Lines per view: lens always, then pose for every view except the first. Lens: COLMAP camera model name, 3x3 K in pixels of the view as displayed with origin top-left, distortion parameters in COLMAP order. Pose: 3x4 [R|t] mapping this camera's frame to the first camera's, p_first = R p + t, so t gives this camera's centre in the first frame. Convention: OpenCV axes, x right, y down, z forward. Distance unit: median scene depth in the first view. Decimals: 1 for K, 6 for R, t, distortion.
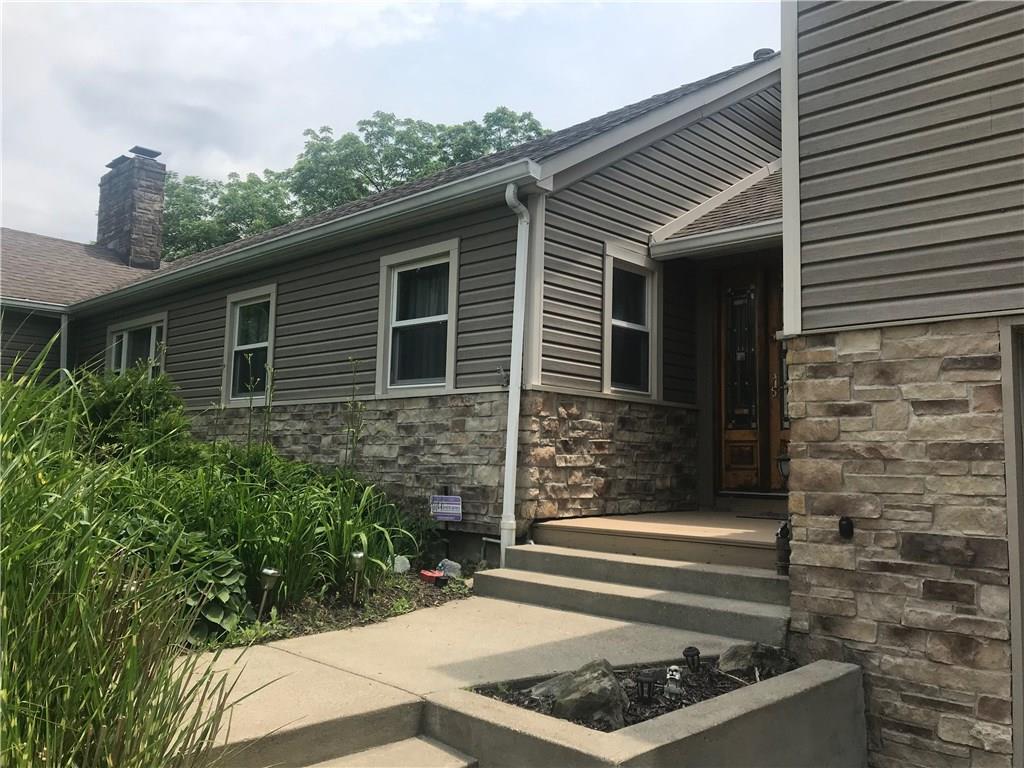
lens RADIAL K [[837.0, 0, 511.8], [0, 837.0, 384.2], [0, 0, 1]] dist [0.006452, 0.000008]
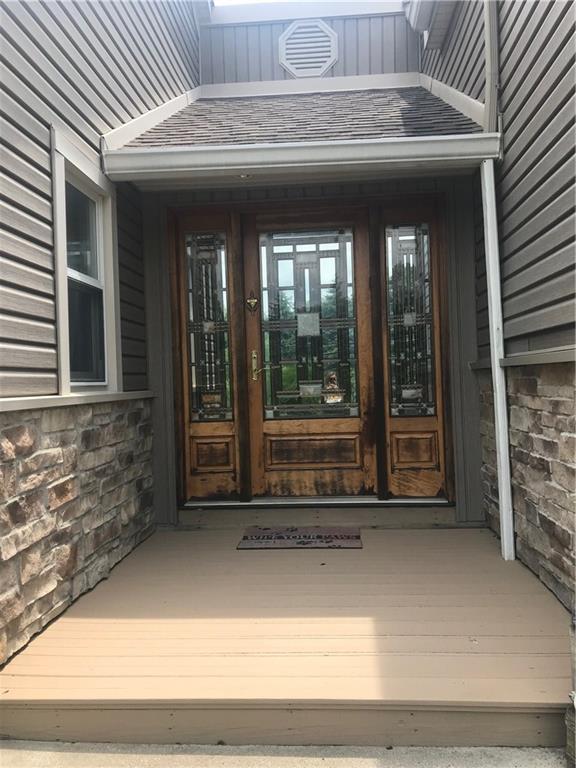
lens RADIAL K [[627.8, 0, 292.2], [0, 627.8, 380.4], [0, 0, 1]] dist [0.006452, 0.000008]
pose [[0.761893, -0.044379, 0.646180, -0.045358], [-0.016424, 0.996005, 0.087770, -0.038385], [-0.647494, -0.077484, 0.758121, 0.547408]]
